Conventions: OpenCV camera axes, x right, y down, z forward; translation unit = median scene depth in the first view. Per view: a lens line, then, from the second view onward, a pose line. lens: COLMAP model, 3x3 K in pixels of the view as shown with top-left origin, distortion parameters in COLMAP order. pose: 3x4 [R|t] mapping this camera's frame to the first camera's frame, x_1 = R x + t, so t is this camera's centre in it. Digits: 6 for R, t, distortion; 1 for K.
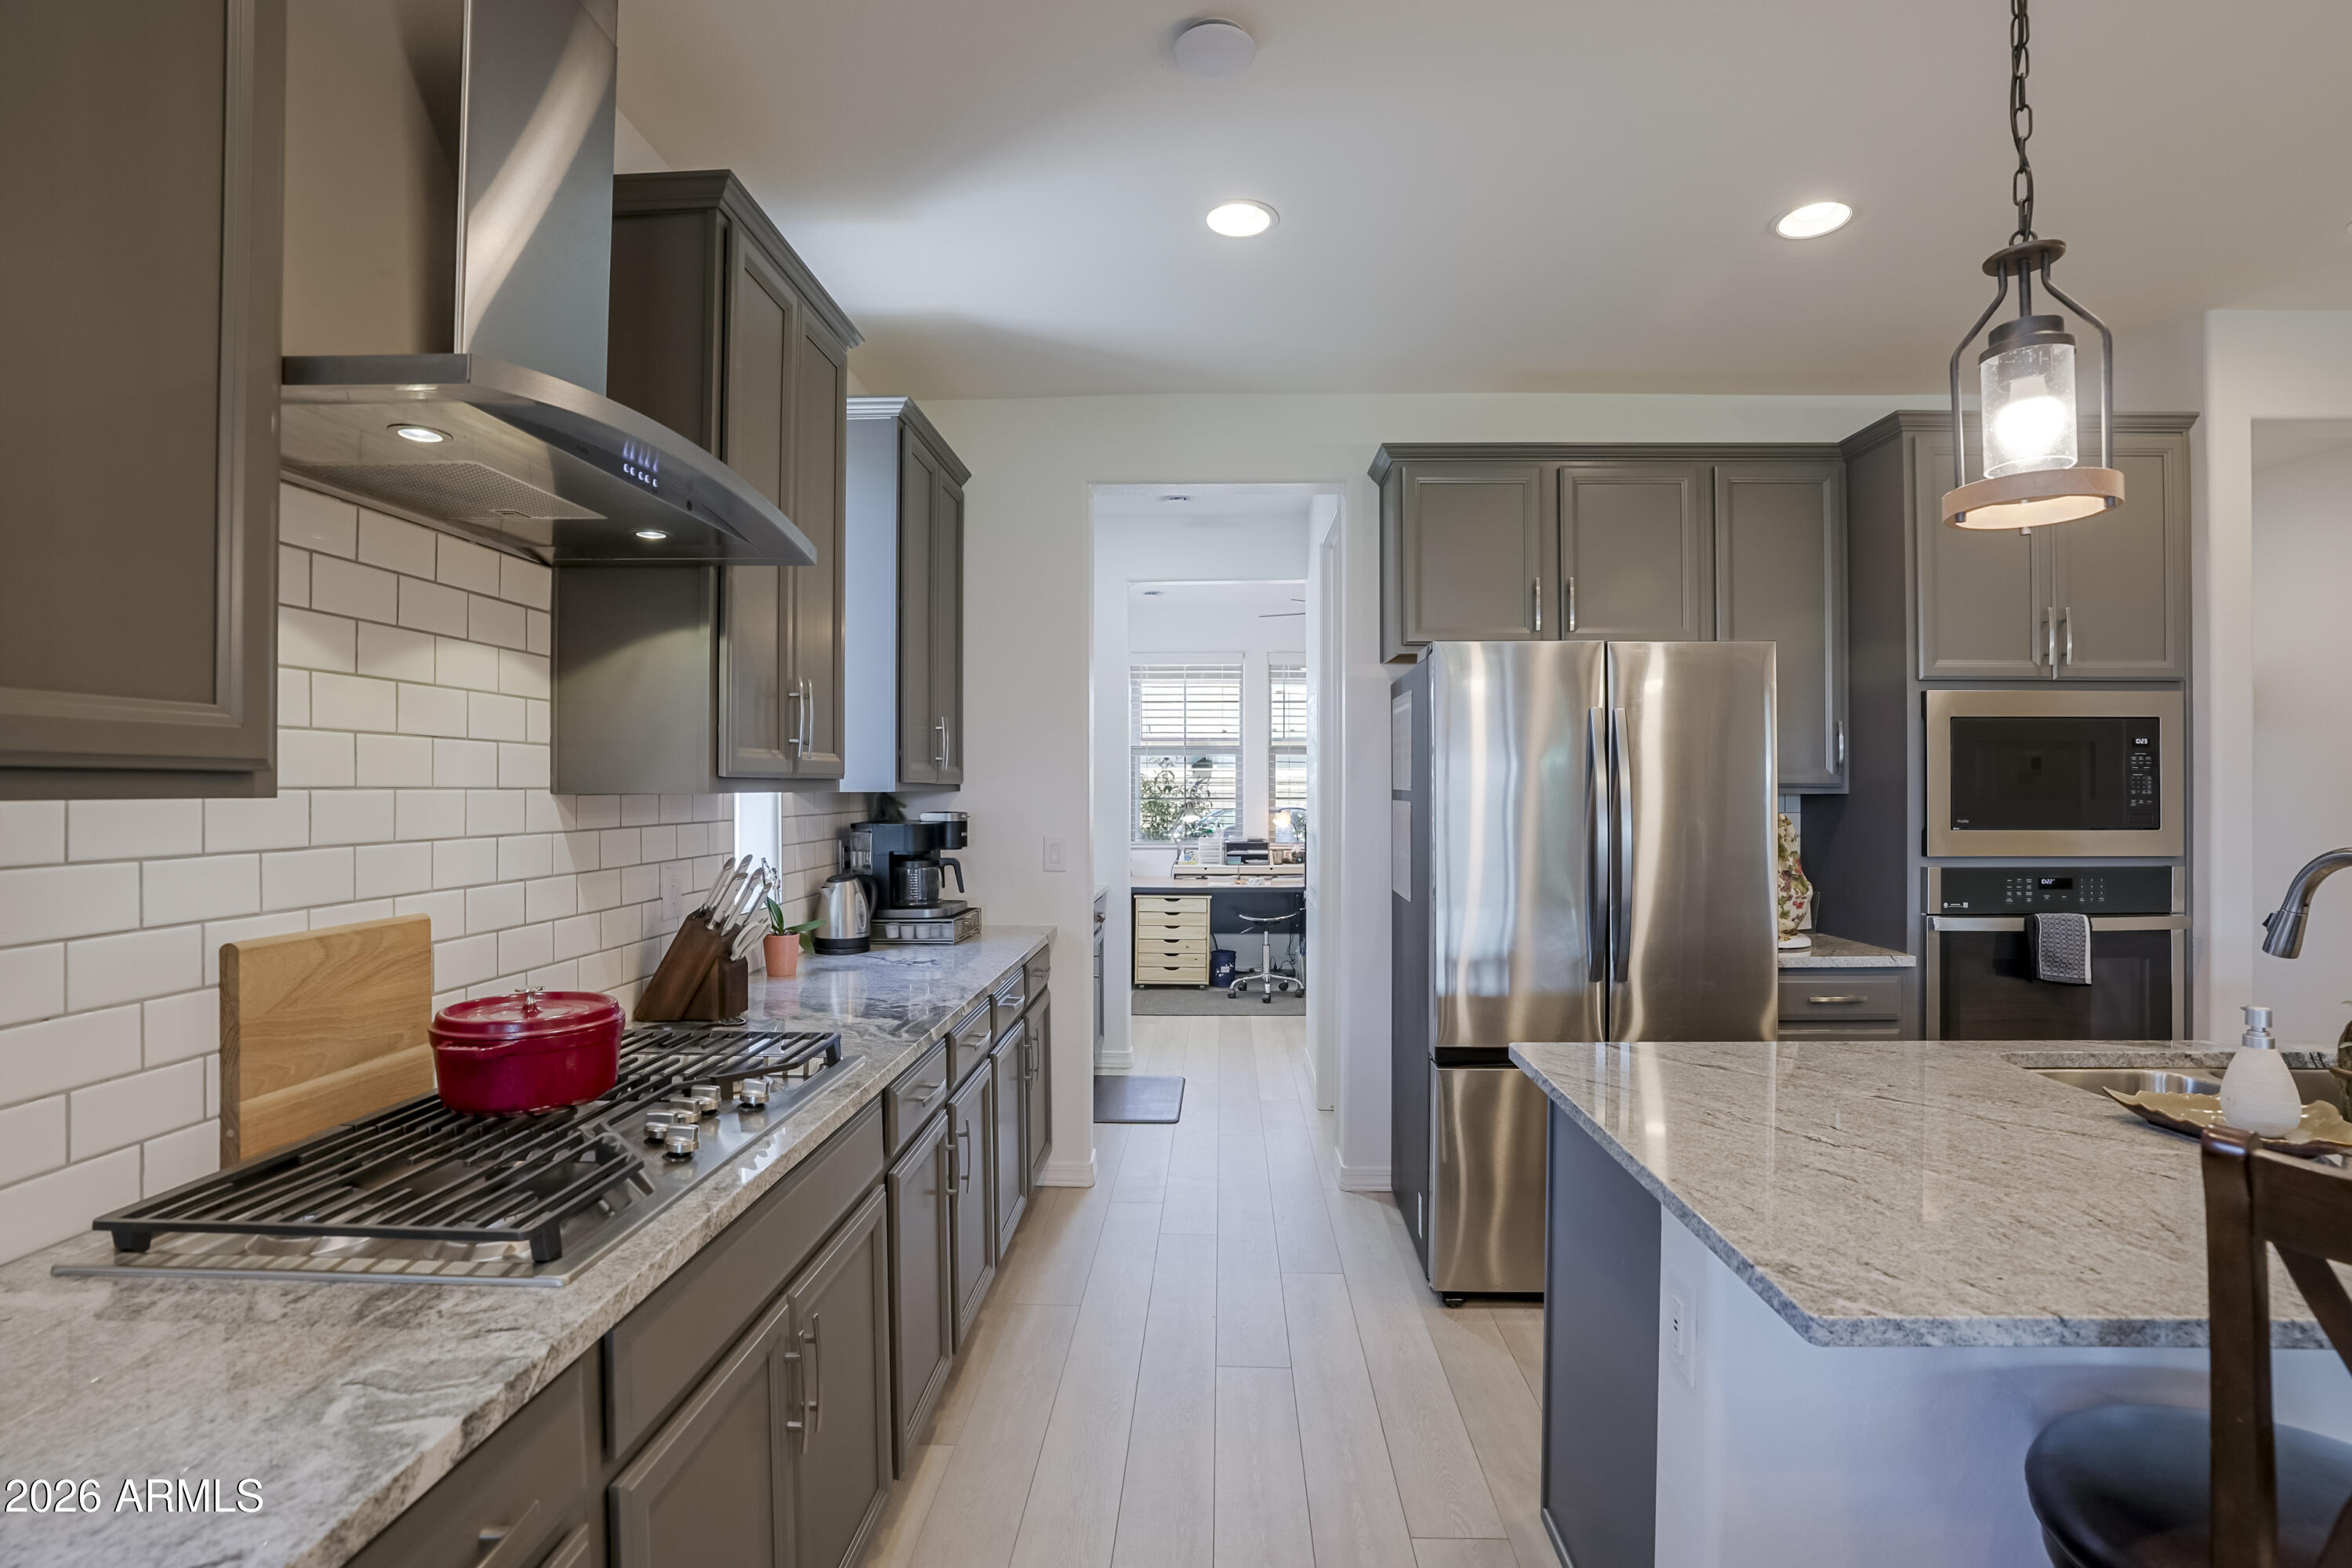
lens RADIAL K [[1112.9, 0, 1178.4], [0, 1112.9, 787.4], [0, 0, 1]] dist [-0.060120, 0.019797]
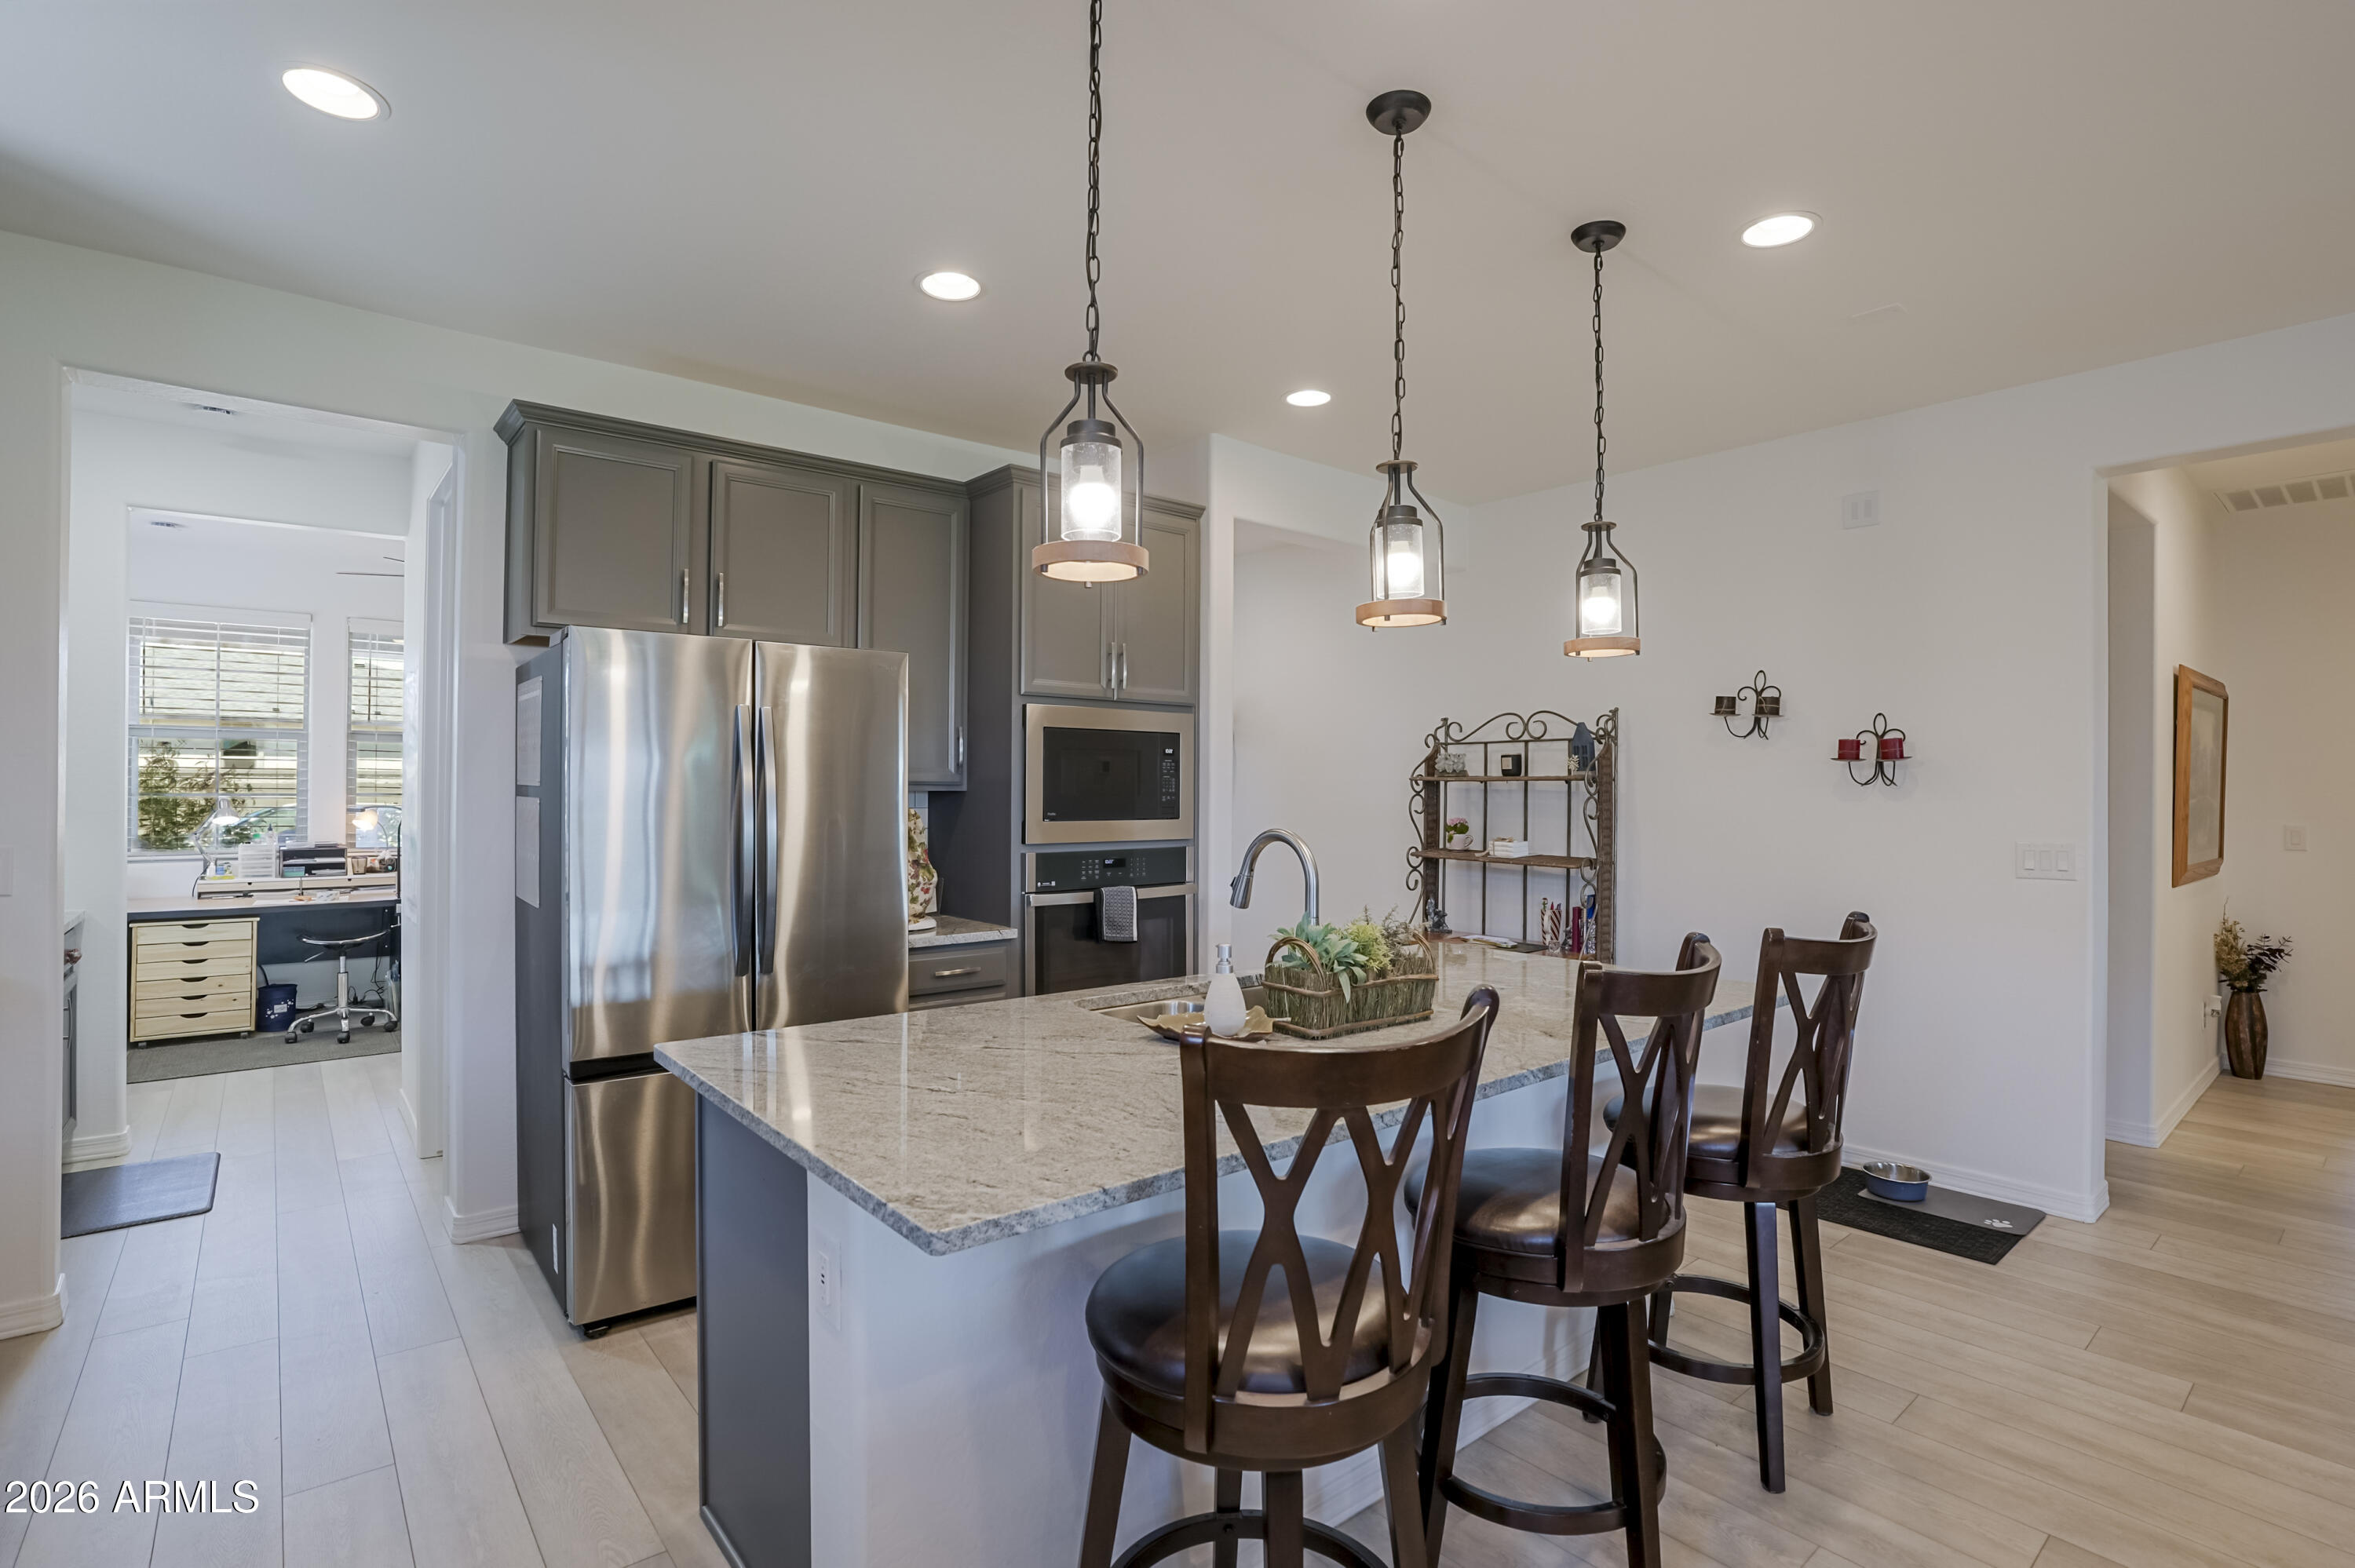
lens RADIAL K [[1114.2, 0, 1174.7], [0, 1114.2, 780.5], [0, 0, 1]] dist [-0.060120, 0.019797]
pose [[0.741650, 0.008433, 0.670734, -0.005788], [-0.006583, 0.999964, -0.005293, -0.000180], [-0.670754, -0.000490, 0.741679, -0.013919]]
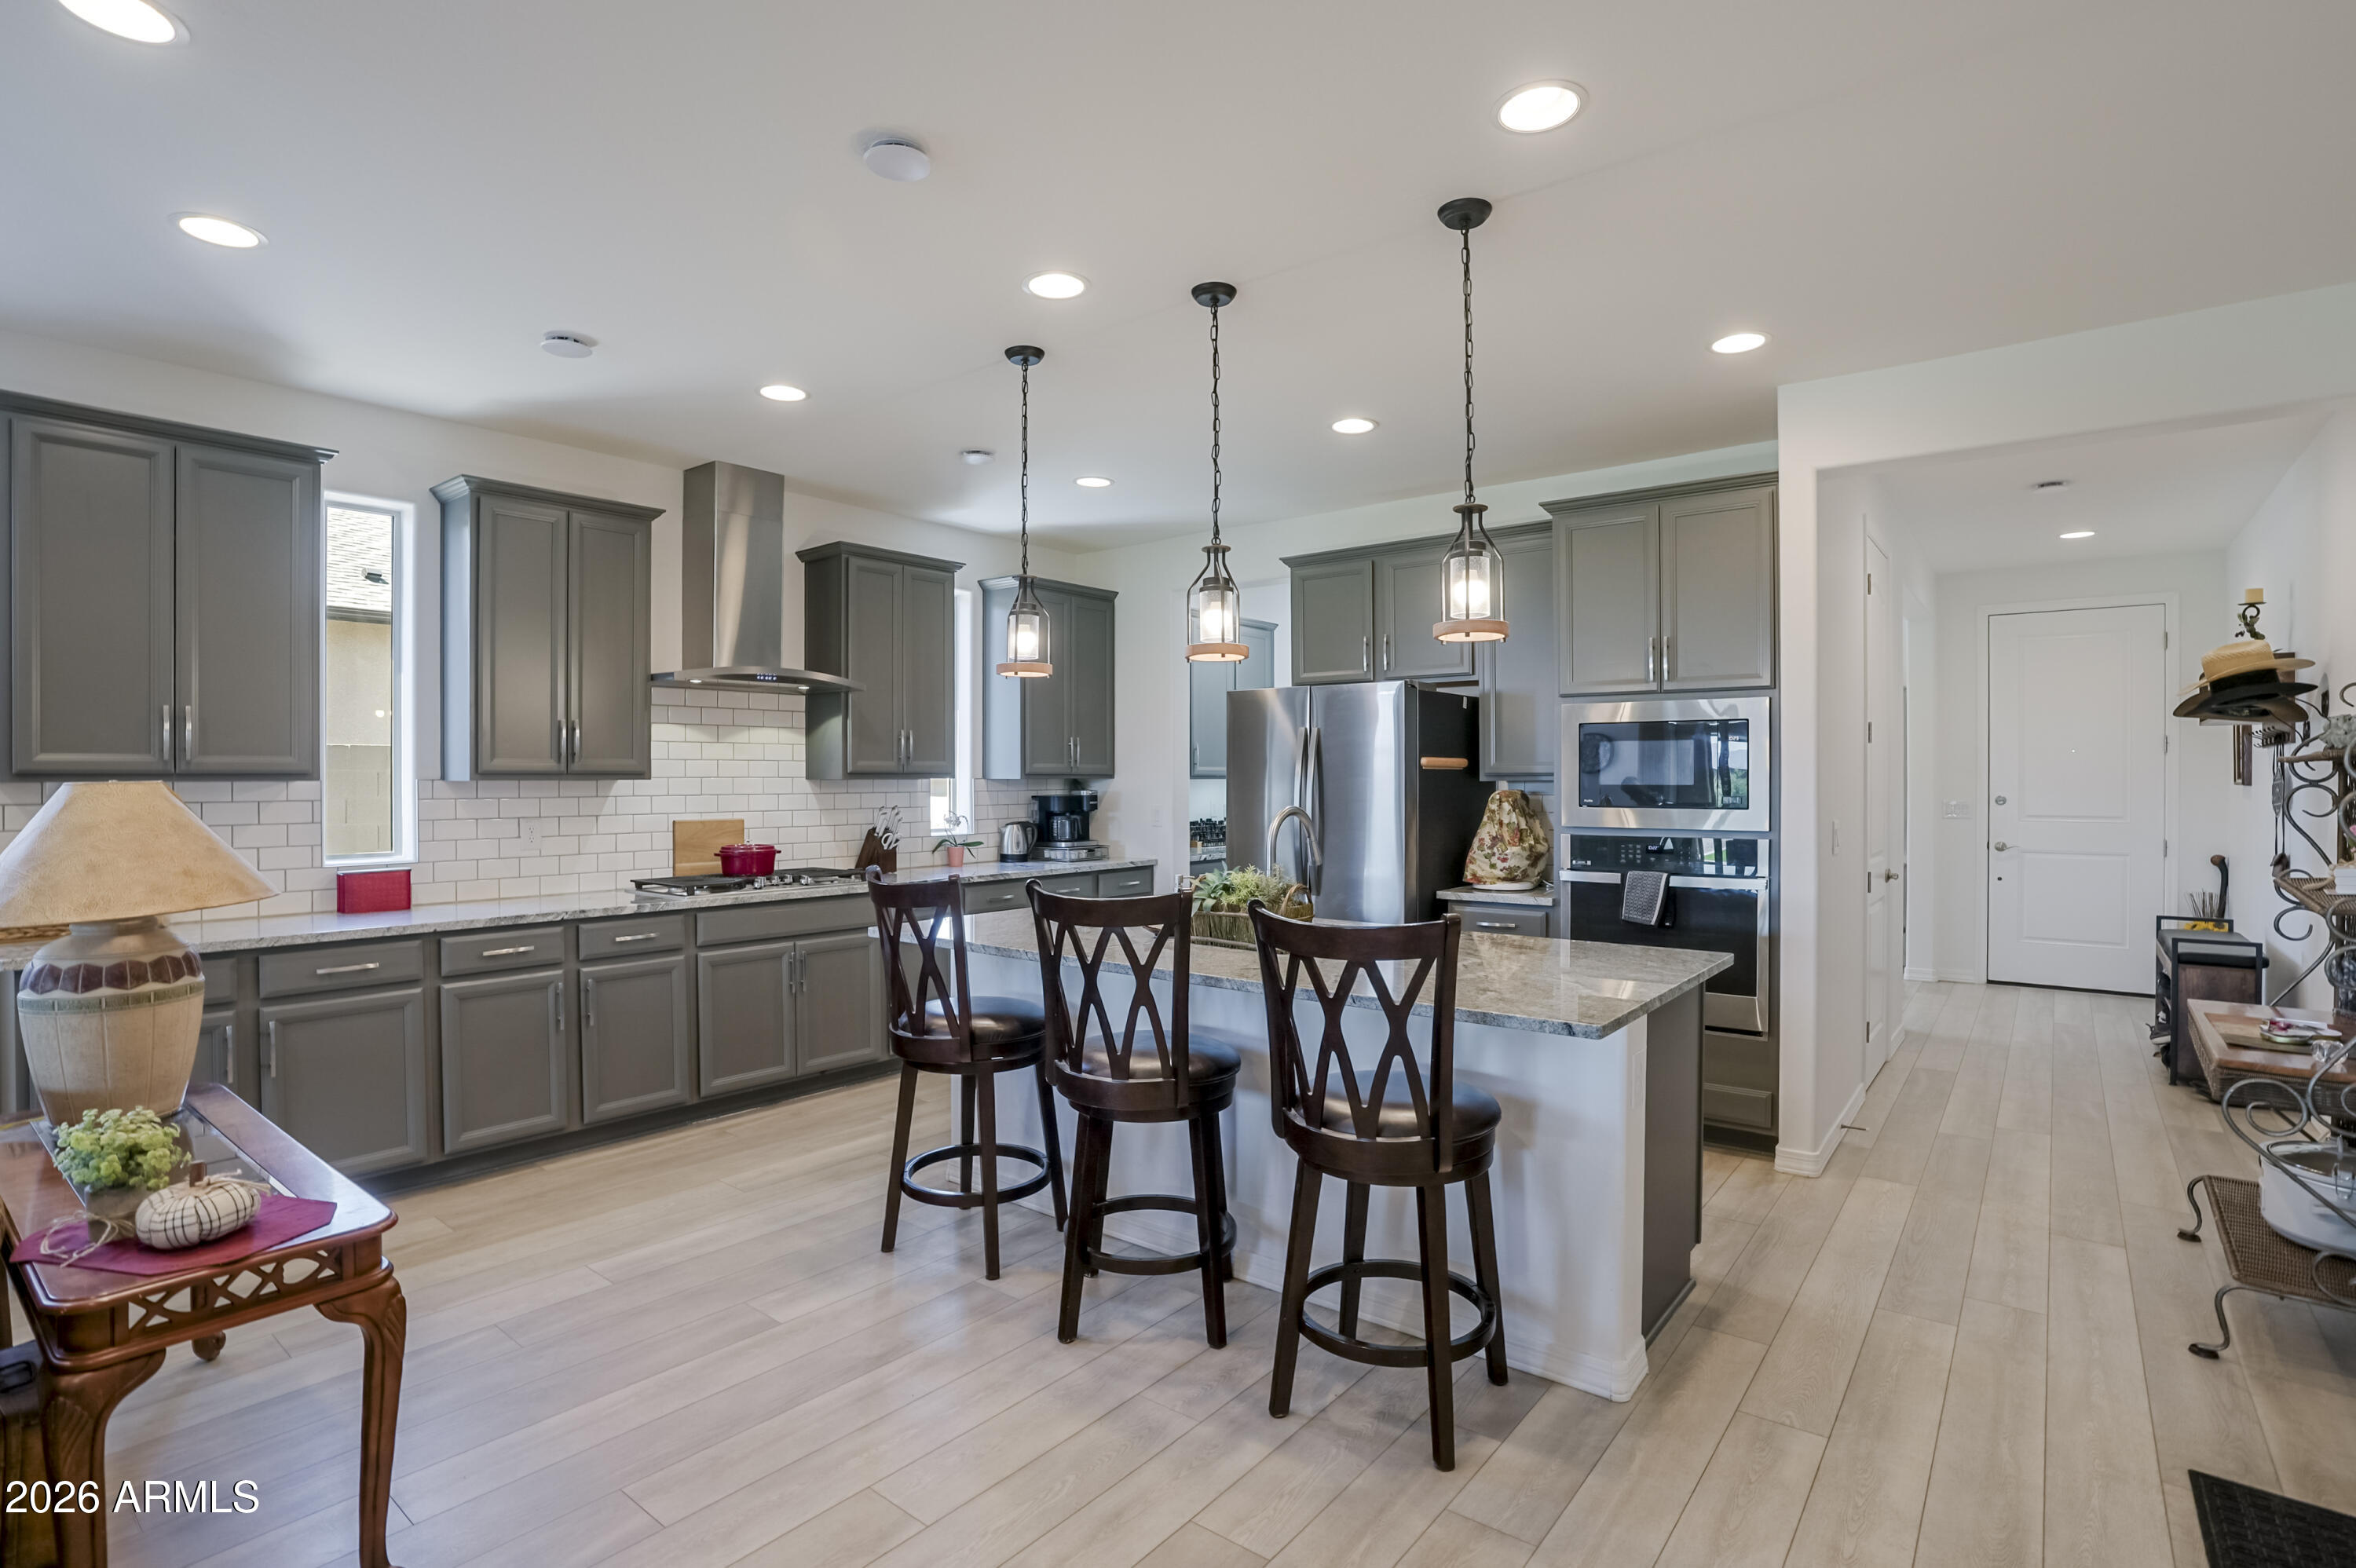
lens RADIAL K [[1114.7, 0, 1169.4], [0, 1114.7, 777.9], [0, 0, 1]] dist [-0.060120, 0.019797]
pose [[0.794672, -0.000993, -0.607038, 3.140061], [0.000941, 0.999999, -0.000404, 0.007802], [0.607038, -0.000250, 0.794673, -1.091102]]
